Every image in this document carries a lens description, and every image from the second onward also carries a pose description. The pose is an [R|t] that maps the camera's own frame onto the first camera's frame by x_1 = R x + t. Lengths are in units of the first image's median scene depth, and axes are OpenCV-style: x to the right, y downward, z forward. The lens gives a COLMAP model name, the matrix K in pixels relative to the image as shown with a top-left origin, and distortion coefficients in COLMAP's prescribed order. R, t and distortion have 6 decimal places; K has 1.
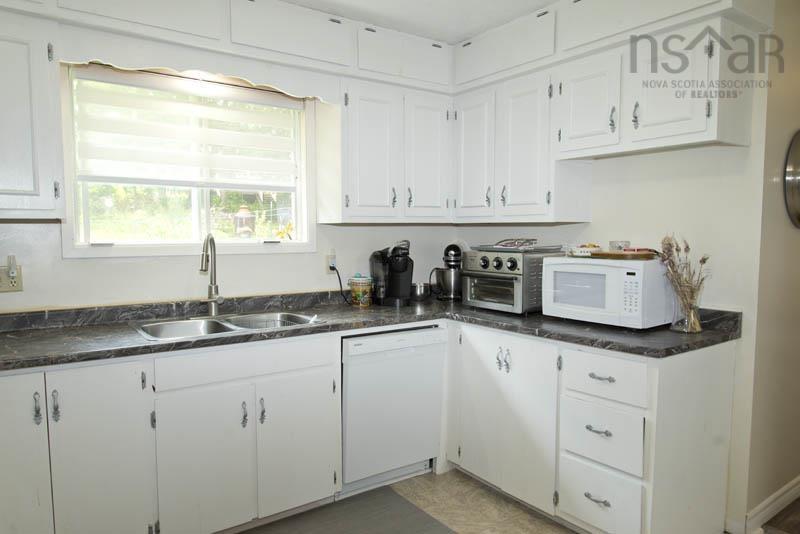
lens RADIAL K [[548.2, 0, 400.0], [0, 548.2, 267.0], [0, 0, 1]] dist [0.023410, -0.043104]
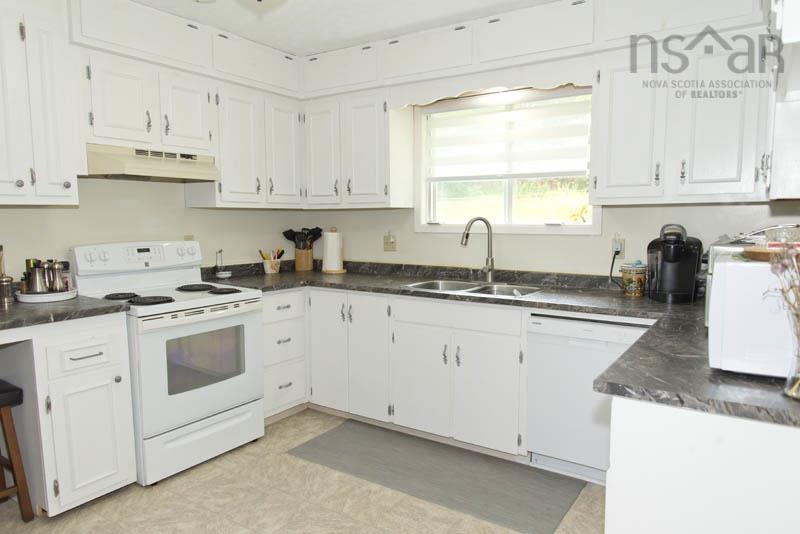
lens RADIAL K [[548.2, 0, 400.0], [0, 548.2, 267.0], [0, 0, 1]] dist [0.023410, -0.043104]
pose [[0.349840, 0.084829, -0.932961, 0.760584], [-0.059404, 0.995896, 0.068276, -0.019021], [0.934924, 0.031537, 0.353443, 0.369610]]
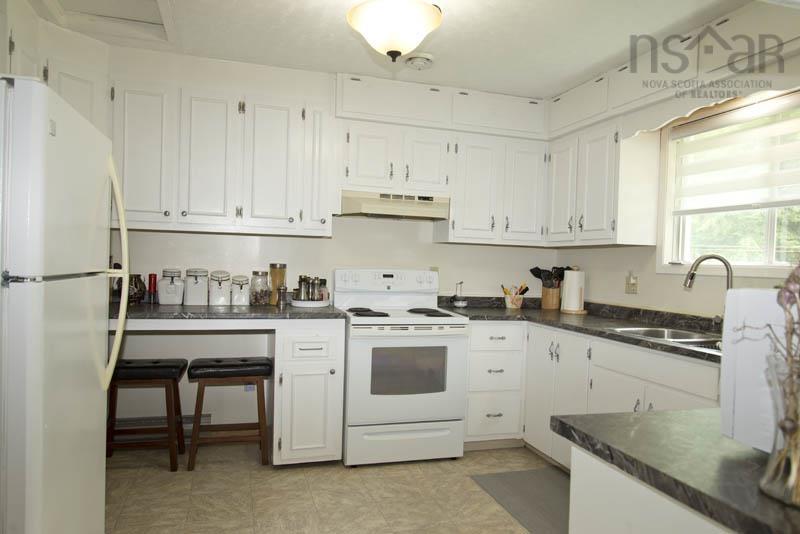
lens RADIAL K [[548.2, 0, 400.0], [0, 548.2, 267.0], [0, 0, 1]] dist [0.023410, -0.043104]
pose [[-0.321120, -0.003029, -0.947034, 0.811133], [-0.094723, 0.995083, 0.028935, -0.009349], [0.942290, 0.098997, -0.319828, 0.752576]]
